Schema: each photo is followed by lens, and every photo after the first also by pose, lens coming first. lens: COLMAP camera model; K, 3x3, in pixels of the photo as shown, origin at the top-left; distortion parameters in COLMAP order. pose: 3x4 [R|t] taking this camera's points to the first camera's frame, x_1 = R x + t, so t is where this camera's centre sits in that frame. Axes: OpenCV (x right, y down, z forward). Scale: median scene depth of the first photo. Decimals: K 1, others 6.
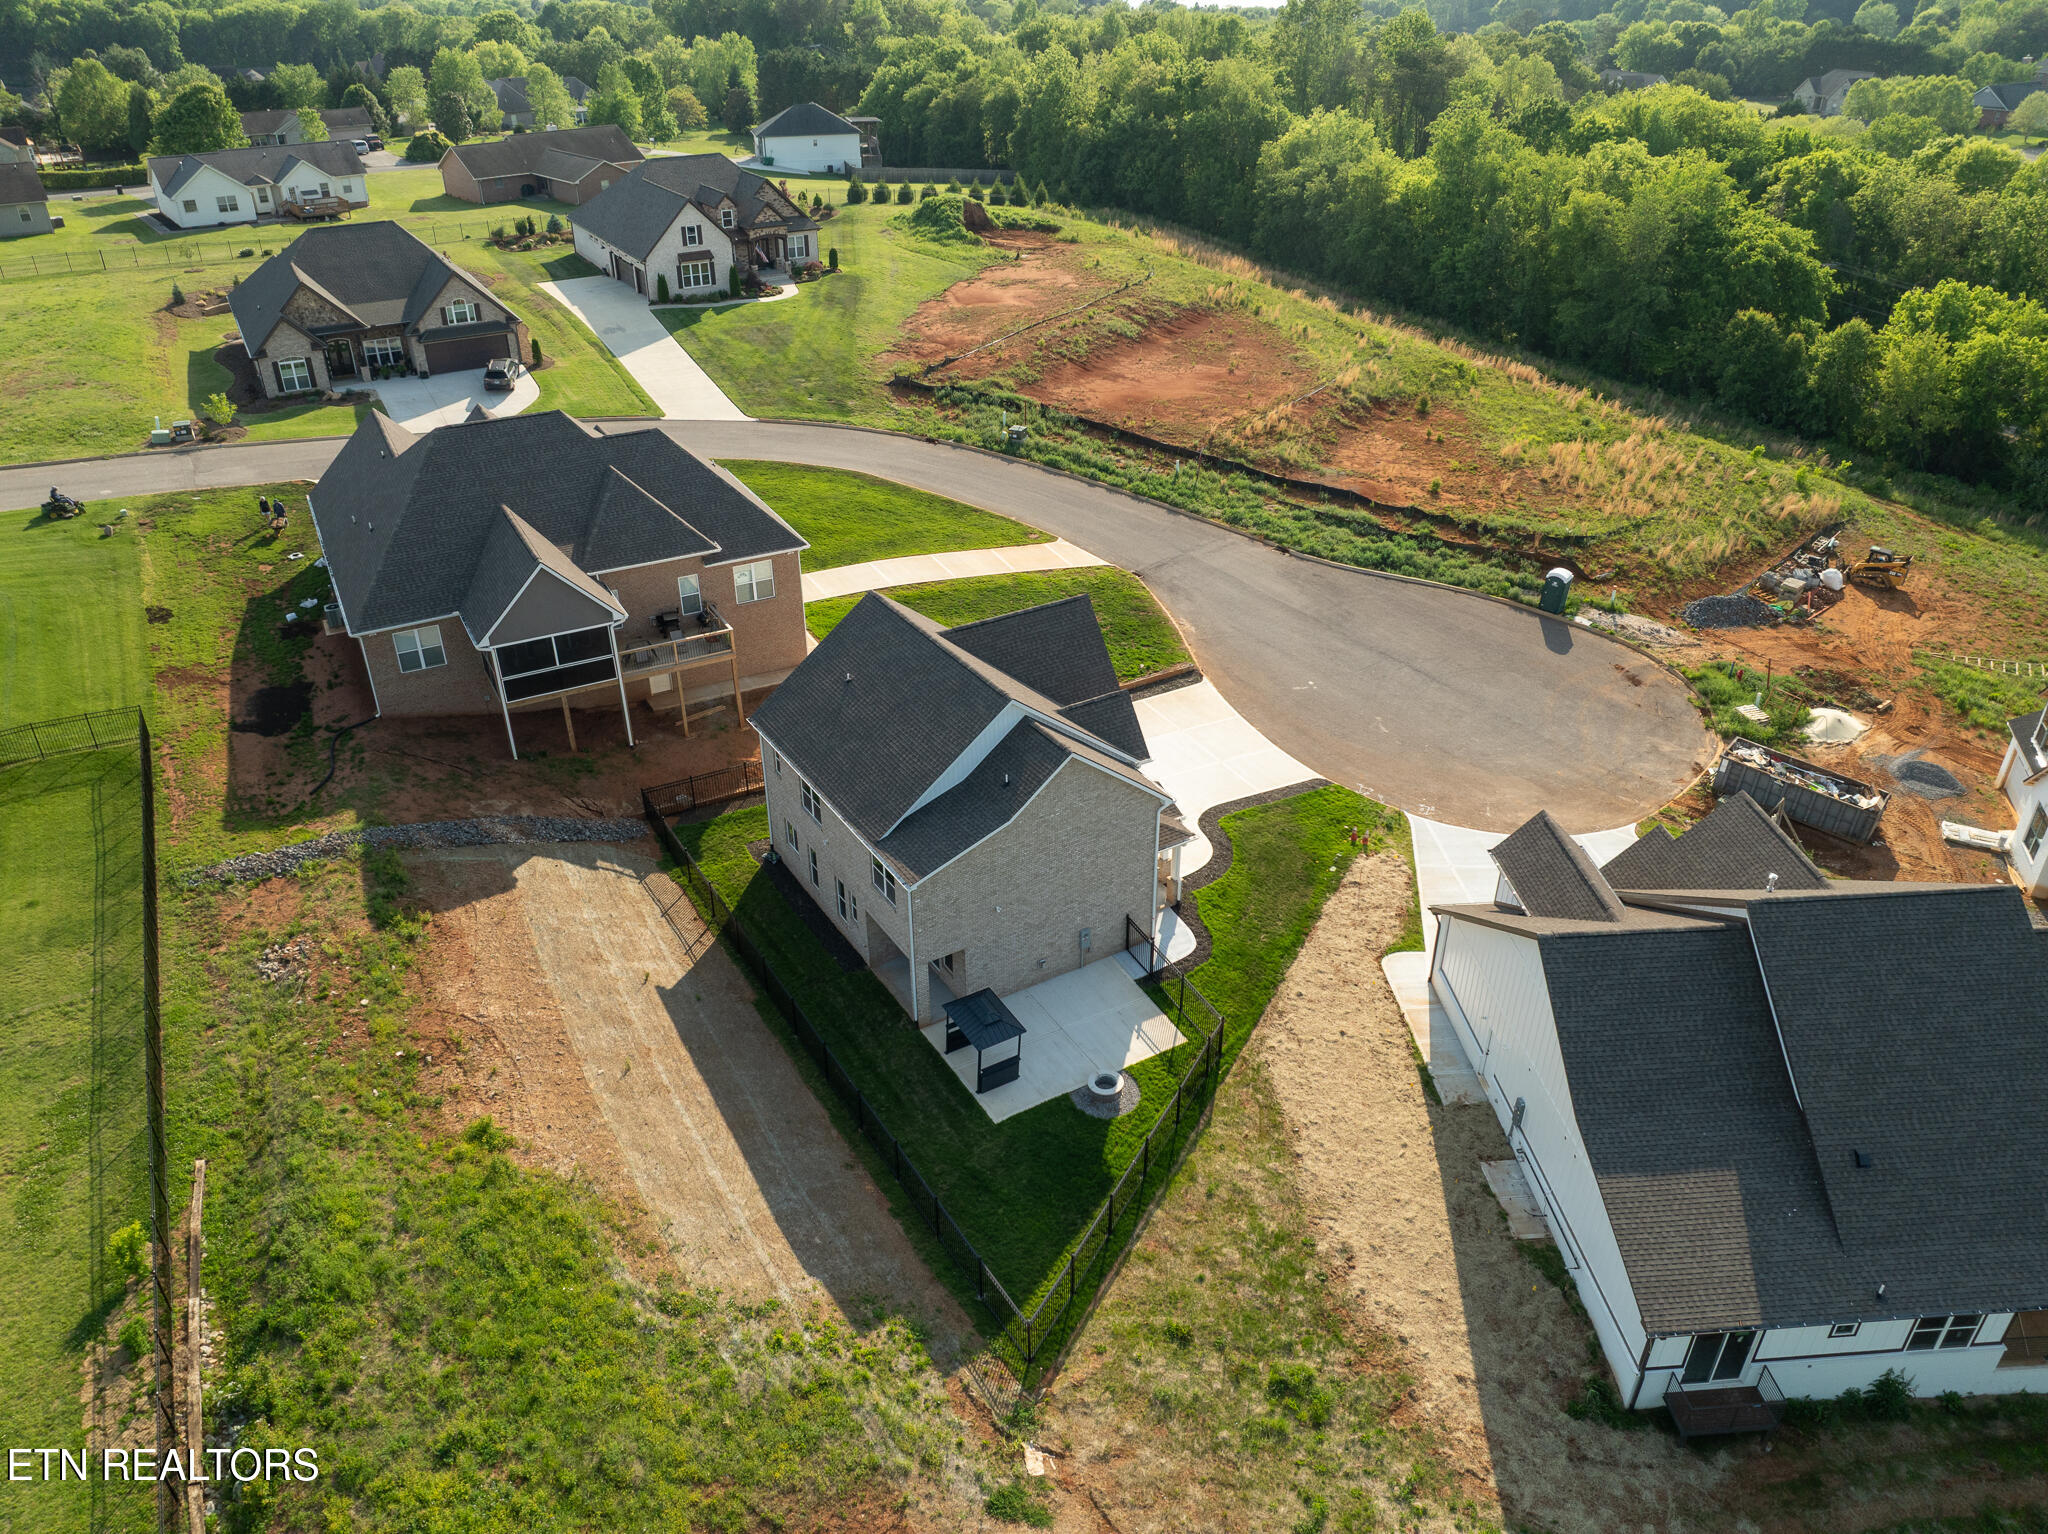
lens RADIAL K [[1436.1, 0, 1028.2], [0, 1436.1, 764.4], [0, 0, 1]] dist [-0.035309, 0.004746]
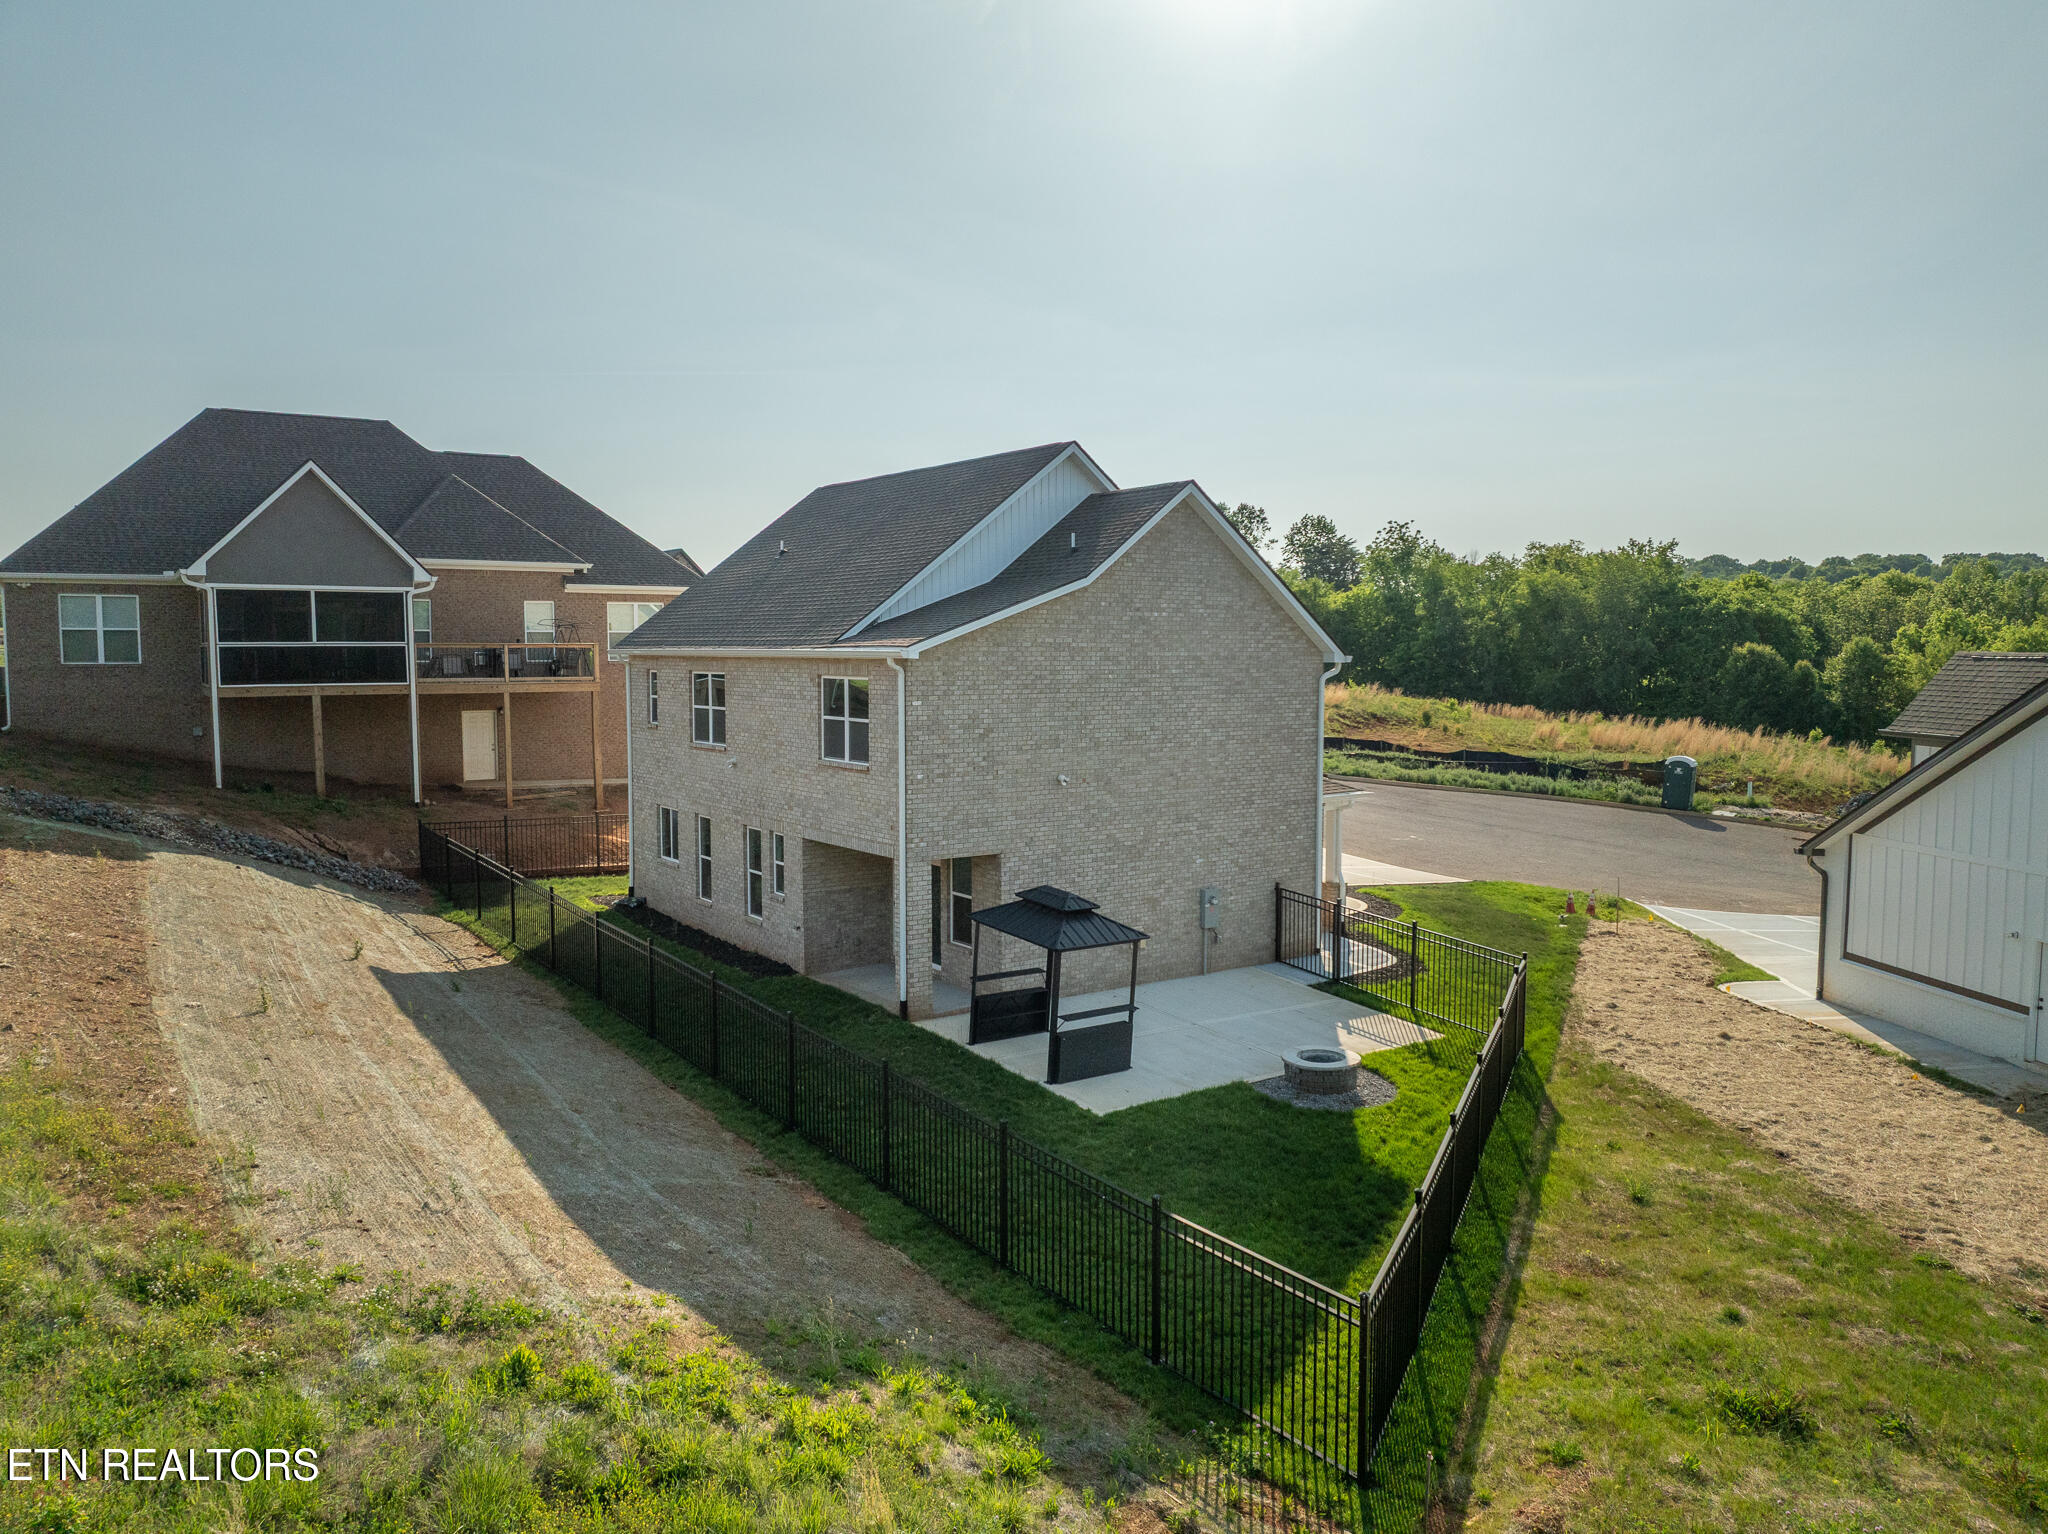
lens RADIAL K [[1436.1, 0, 1028.3], [0, 1436.1, 762.1], [0, 0, 1]] dist [-0.035309, 0.004746]
pose [[0.997186, -0.006536, 0.074682, -0.058392], [0.038718, 0.897950, -0.438392, 0.261590], [-0.064196, 0.440049, 0.895676, 0.424715]]
